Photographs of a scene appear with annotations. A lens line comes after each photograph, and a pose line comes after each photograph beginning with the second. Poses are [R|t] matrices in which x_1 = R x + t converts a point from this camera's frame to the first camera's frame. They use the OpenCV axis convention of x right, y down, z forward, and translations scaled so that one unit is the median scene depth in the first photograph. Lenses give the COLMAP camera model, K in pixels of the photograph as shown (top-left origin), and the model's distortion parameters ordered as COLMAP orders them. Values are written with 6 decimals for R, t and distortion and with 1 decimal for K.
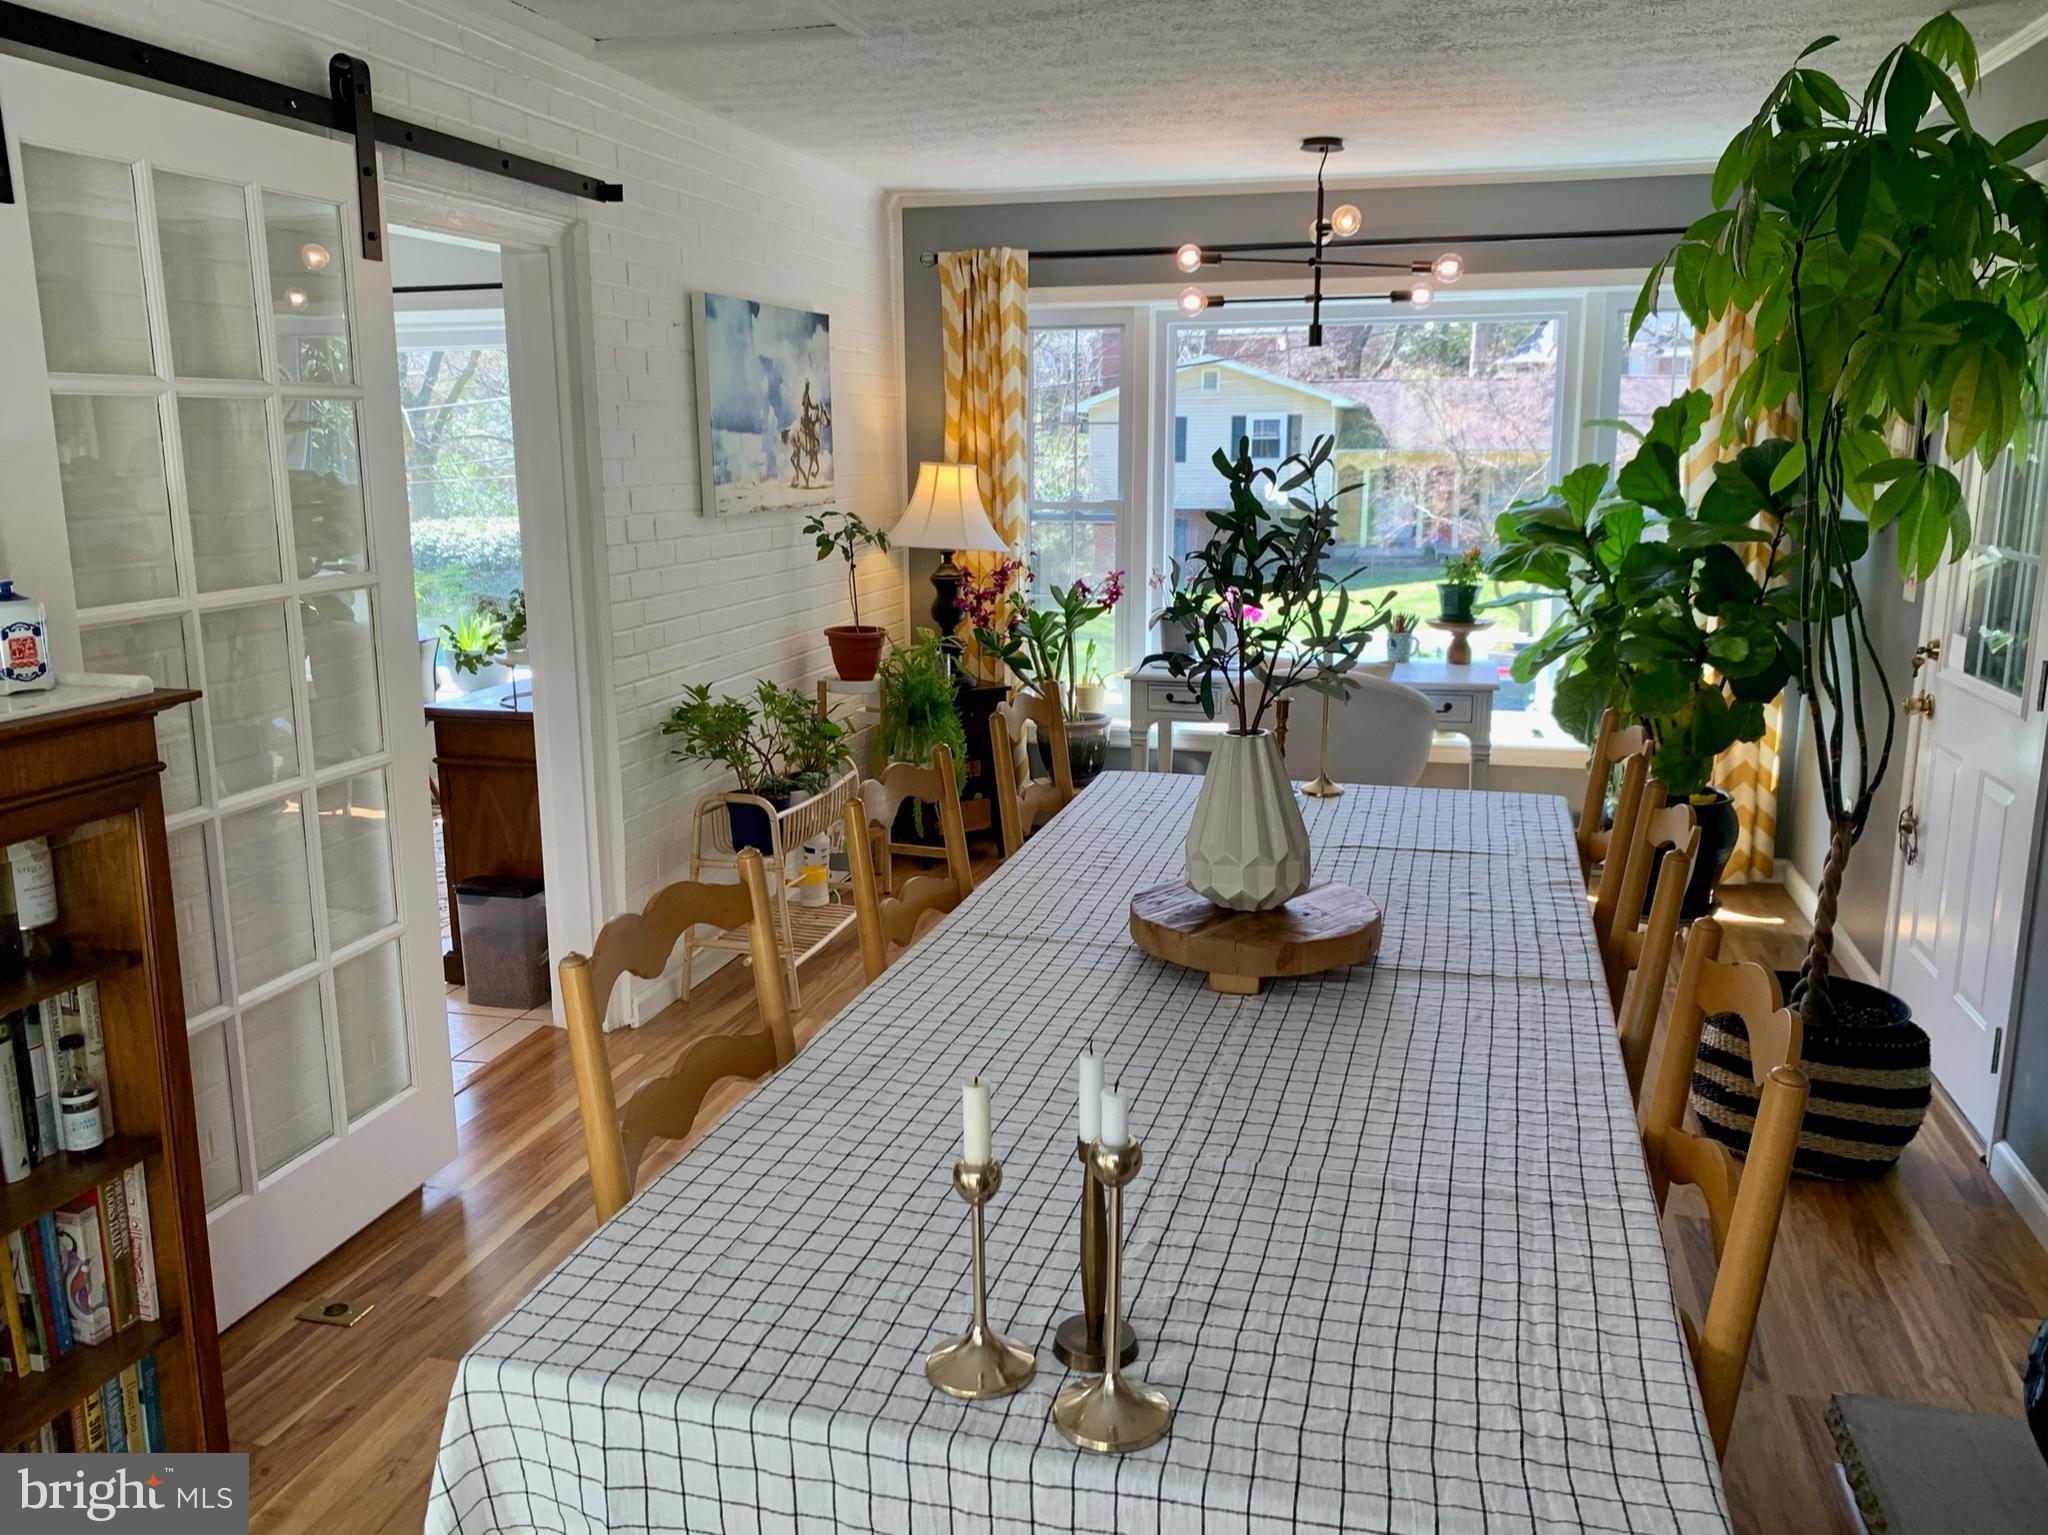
lens RADIAL K [[1565.6, 0, 1024.0], [0, 1565.6, 767.5], [0, 0, 1]] dist [0.002915, 0.003833]
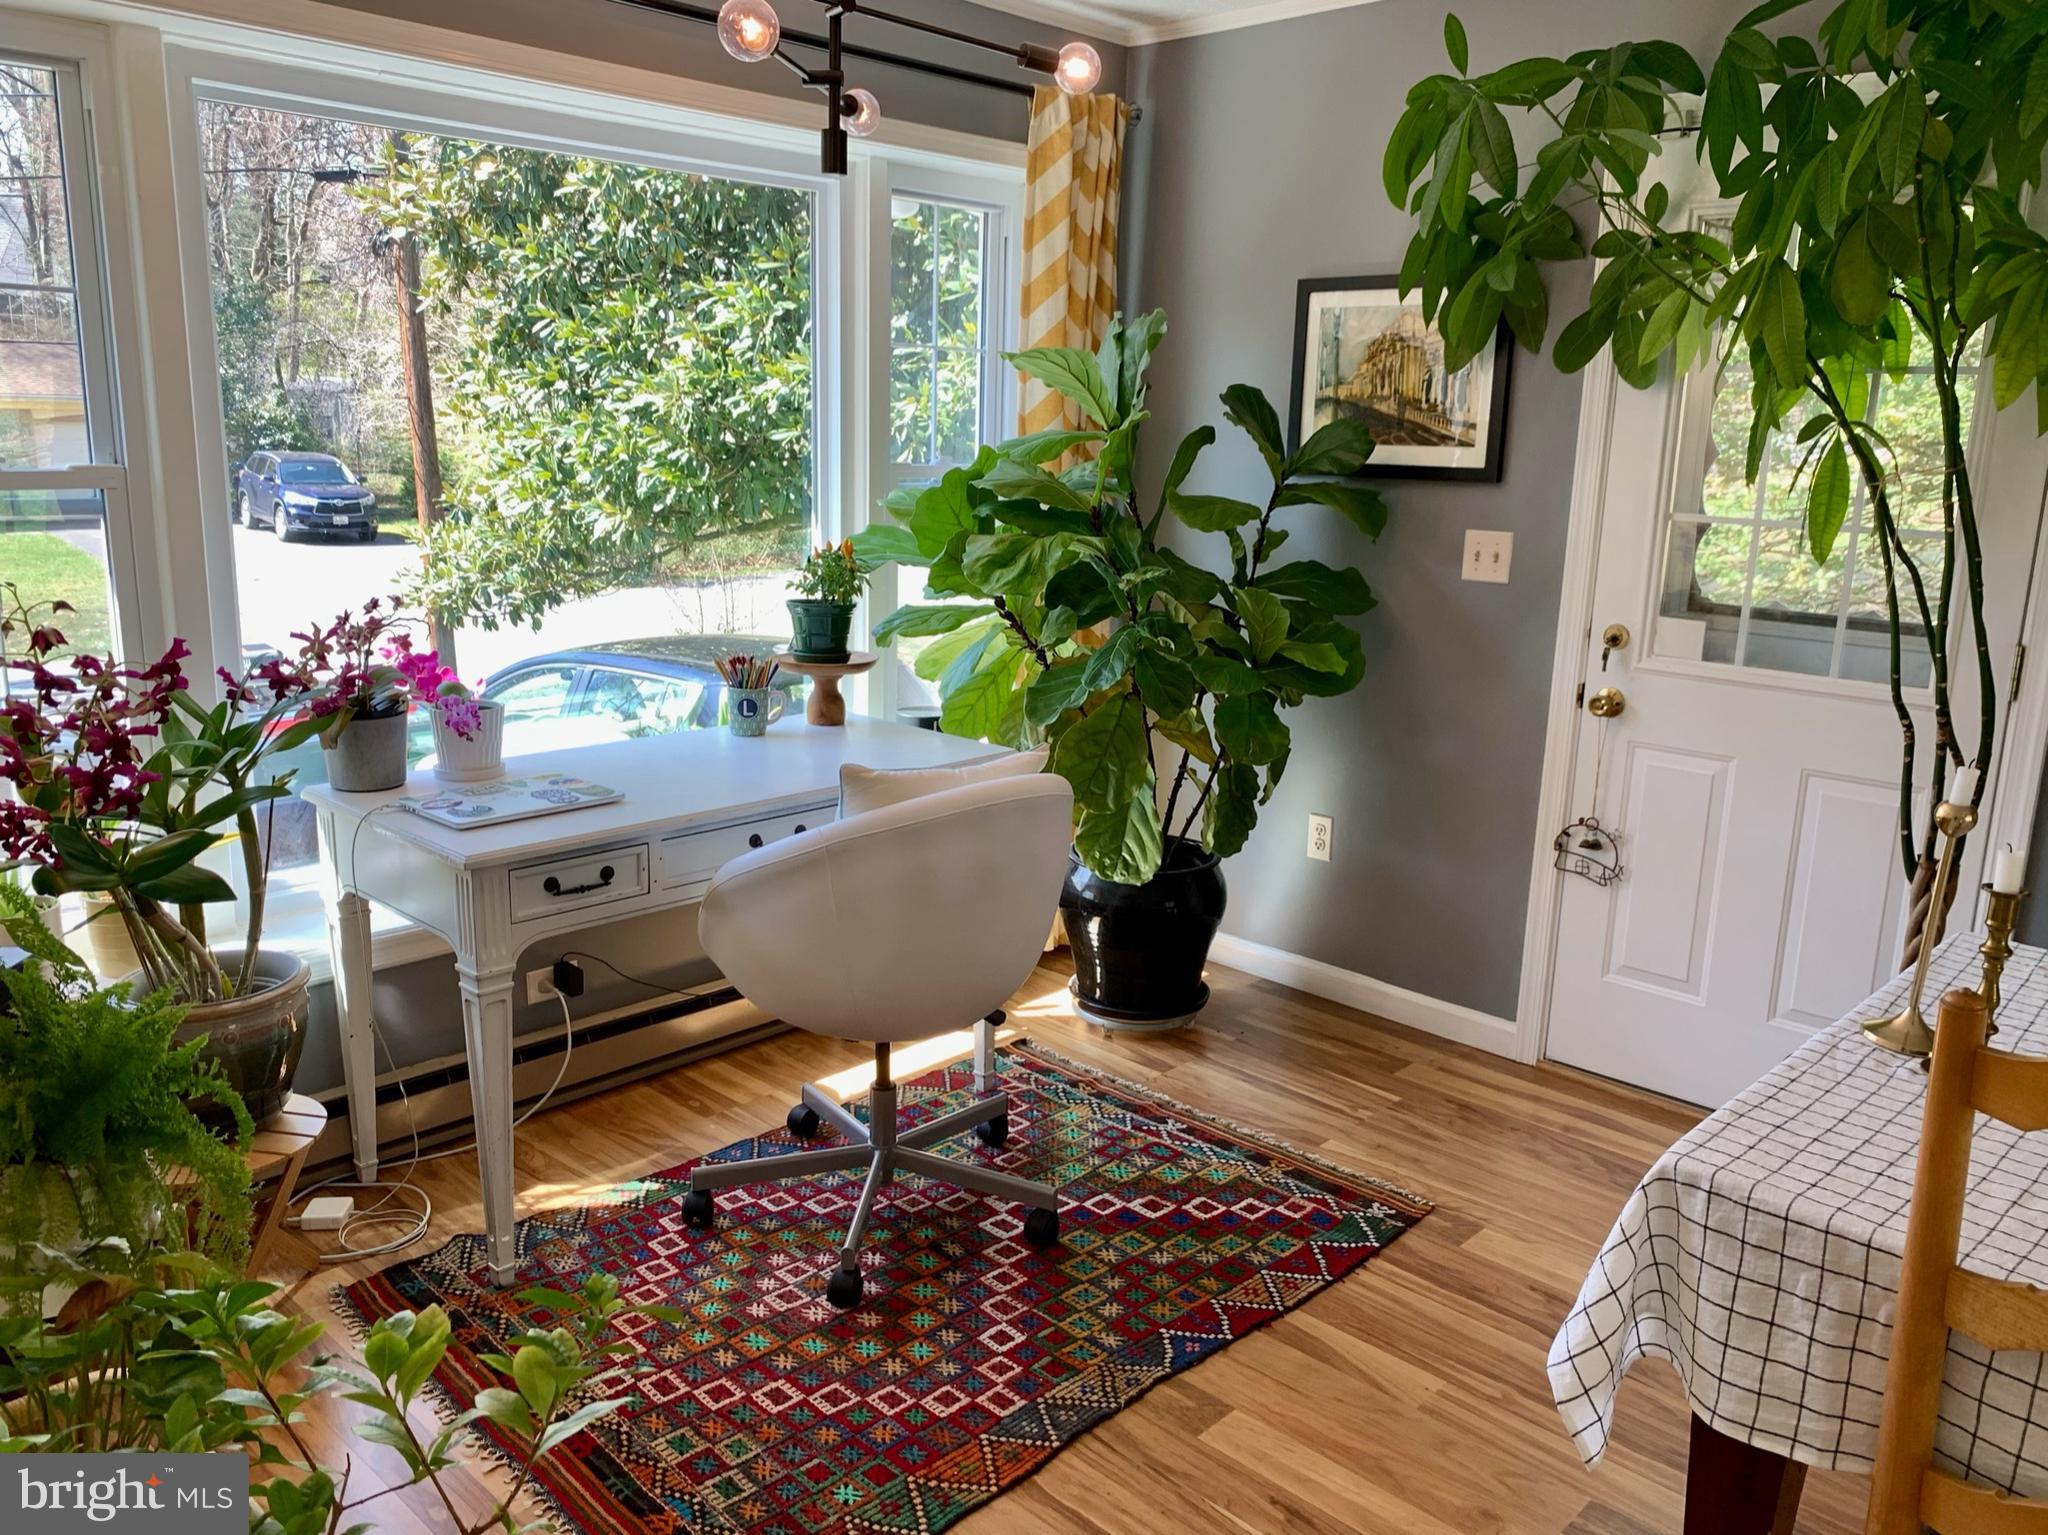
lens RADIAL K [[1573.0, 0, 1024.0], [0, 1573.0, 767.5], [0, 0, 1]] dist [0.023964, -0.002195]
pose [[0.480480, -0.177630, 0.858829, -0.431113], [0.153704, 0.981173, 0.116943, -0.200025], [-0.863432, 0.075816, 0.498736, 1.086466]]
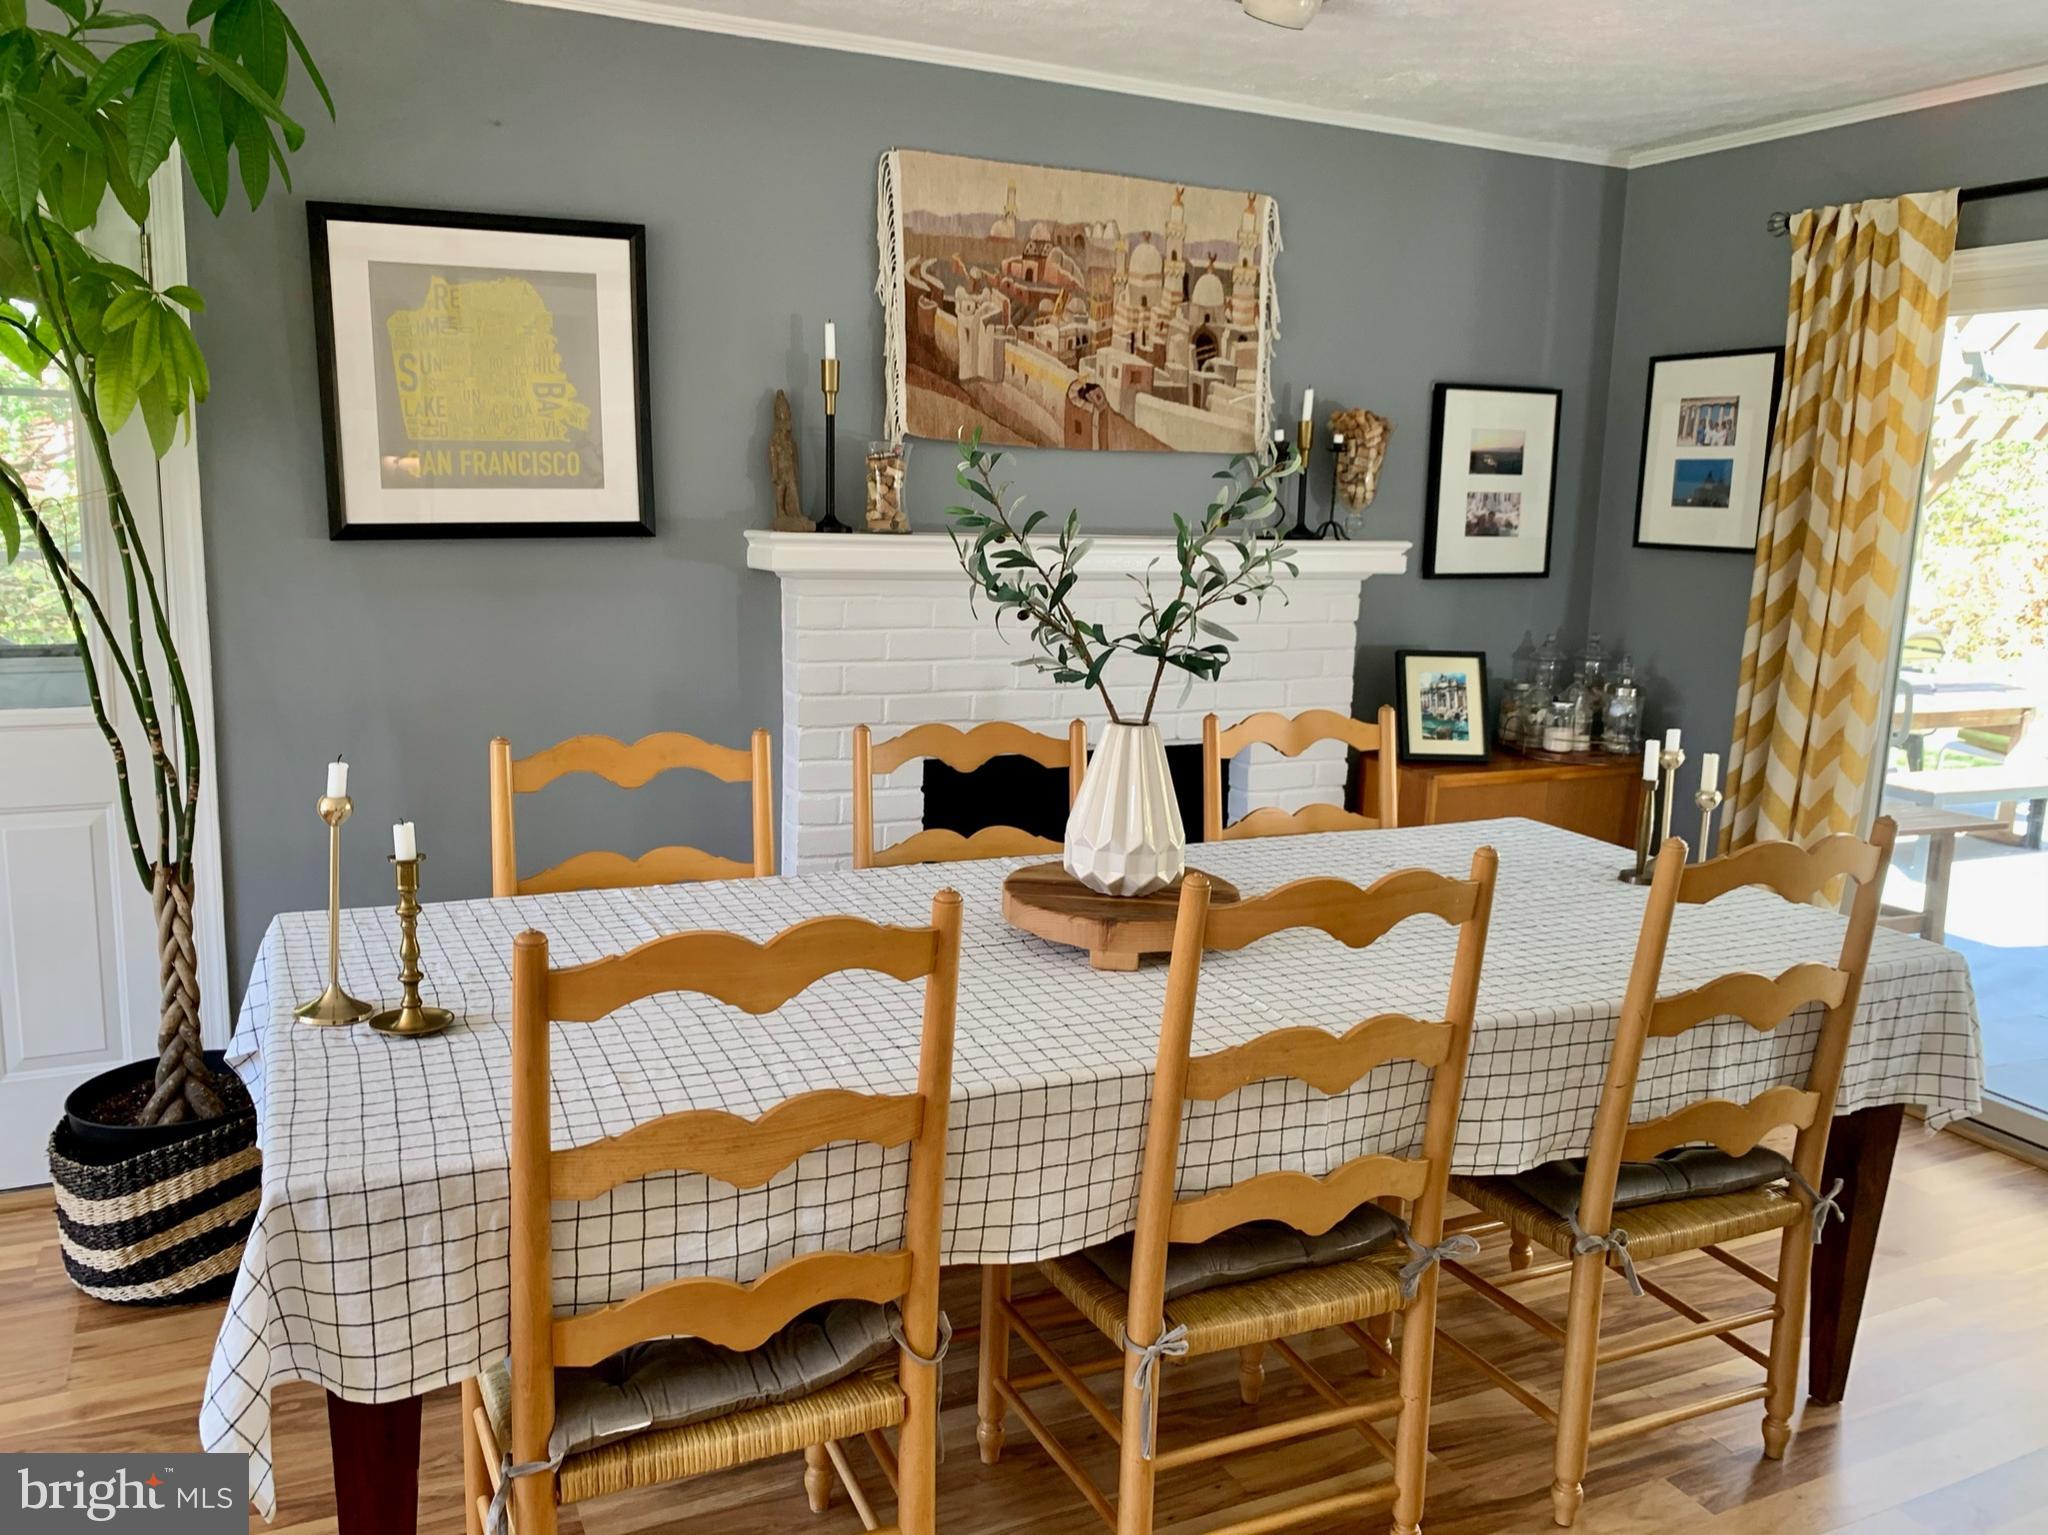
lens RADIAL K [[1573.0, 0, 1024.0], [0, 1573.0, 767.5], [0, 0, 1]] dist [0.023964, -0.002195]
pose [[-0.642191, -0.154210, 0.750872, -0.443127], [0.129353, 0.943706, 0.304444, -0.243536], [-0.755551, 0.292639, -0.586093, 1.262129]]
